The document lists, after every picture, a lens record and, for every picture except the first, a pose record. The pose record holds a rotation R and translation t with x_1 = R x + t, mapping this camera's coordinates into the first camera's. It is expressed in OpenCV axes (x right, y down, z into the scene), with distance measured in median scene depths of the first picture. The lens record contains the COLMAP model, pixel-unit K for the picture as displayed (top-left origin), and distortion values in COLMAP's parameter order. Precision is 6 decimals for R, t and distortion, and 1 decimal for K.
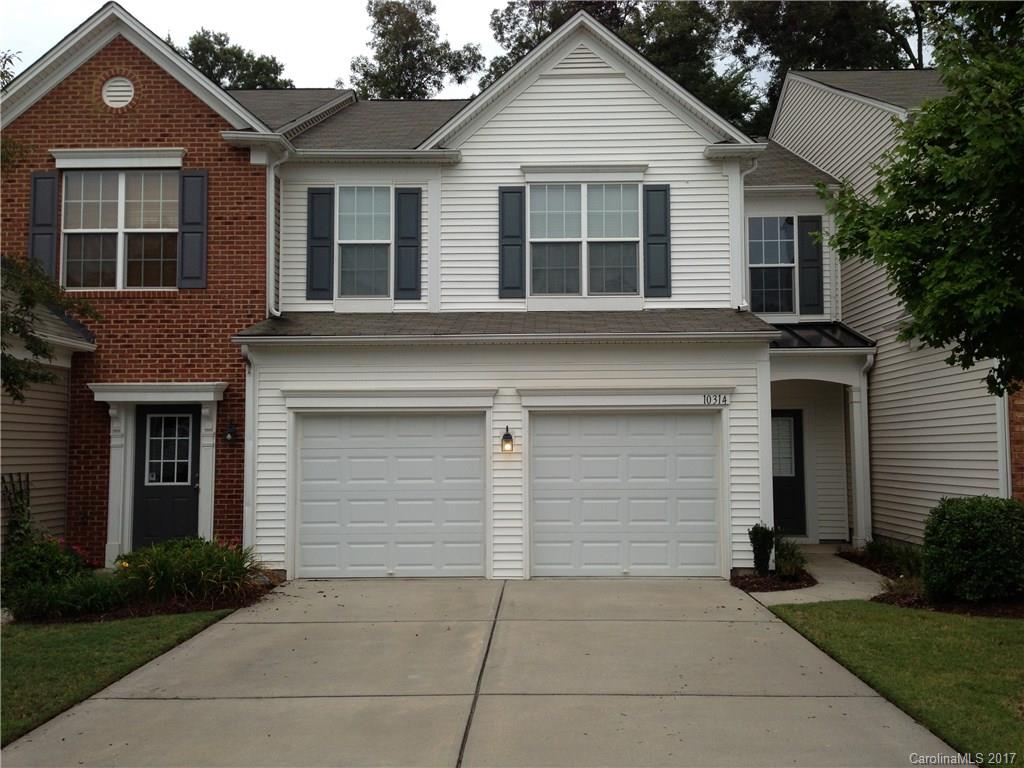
lens RADIAL K [[927.5, 0, 511.7], [0, 927.5, 379.6], [0, 0, 1]] dist [0.122664, -0.242686]
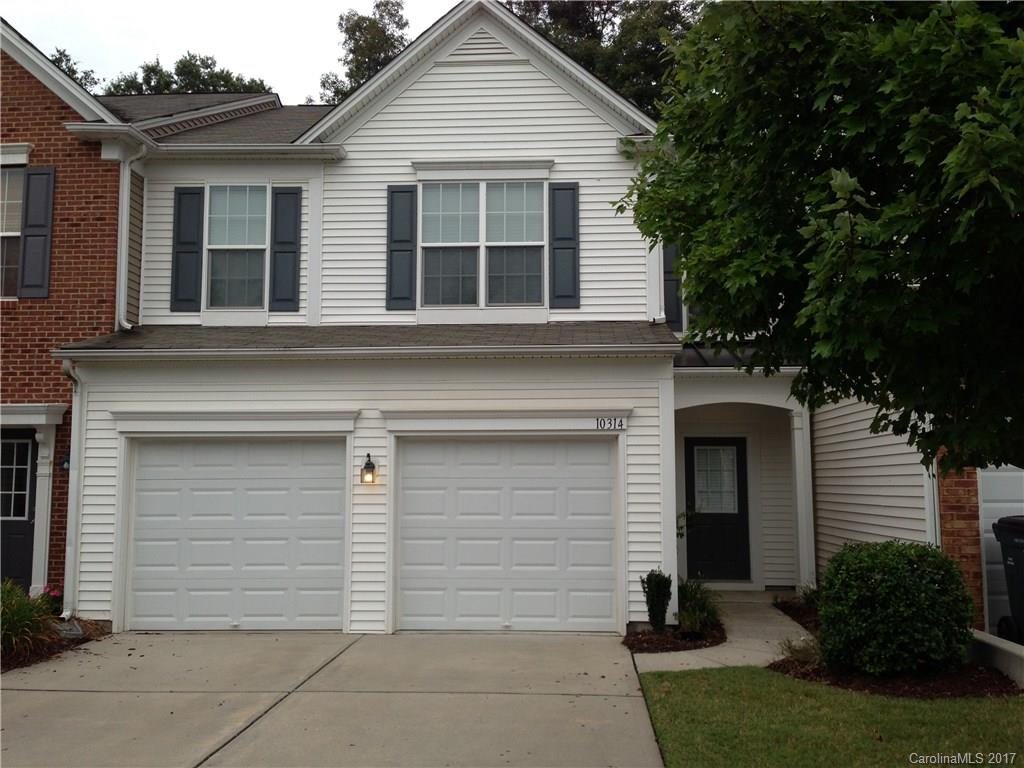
lens RADIAL K [[927.5, 0, 511.7], [0, 927.5, 379.6], [0, 0, 1]] dist [0.122664, -0.242686]
pose [[0.999387, 0.001308, -0.034988, 0.142717], [-0.002510, 0.999408, -0.034317, 0.009480], [0.034922, 0.034383, 0.998798, 0.124233]]
